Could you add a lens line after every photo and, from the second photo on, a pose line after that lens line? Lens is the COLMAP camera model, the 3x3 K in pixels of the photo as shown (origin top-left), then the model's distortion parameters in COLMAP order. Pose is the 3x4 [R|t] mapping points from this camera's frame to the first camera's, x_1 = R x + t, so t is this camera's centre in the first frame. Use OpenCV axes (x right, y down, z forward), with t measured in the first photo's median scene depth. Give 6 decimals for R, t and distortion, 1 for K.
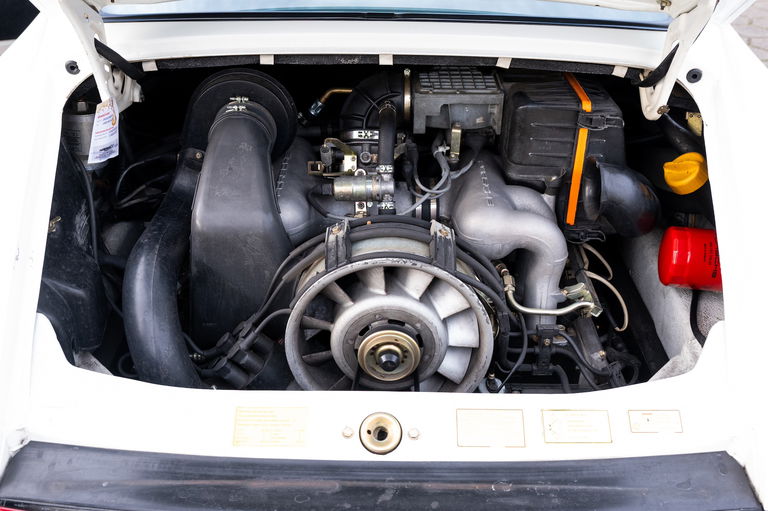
lens RADIAL K [[812.4, 0, 383.6], [0, 812.4, 254.2], [0, 0, 1]] dist [0.013087, 0.000000]
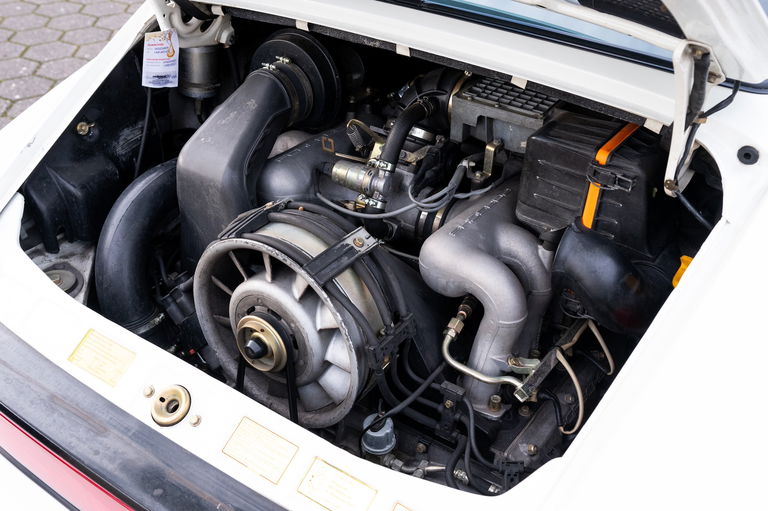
lens RADIAL K [[806.2, 0, 383.9], [0, 806.2, 256.9], [0, 0, 1]] dist [0.016263, 0.000000]
pose [[0.819801, 0.323271, -0.472676, 0.489215], [-0.308920, 0.944672, 0.110291, -0.110862], [0.482178, 0.055602, 0.874307, 0.202285]]
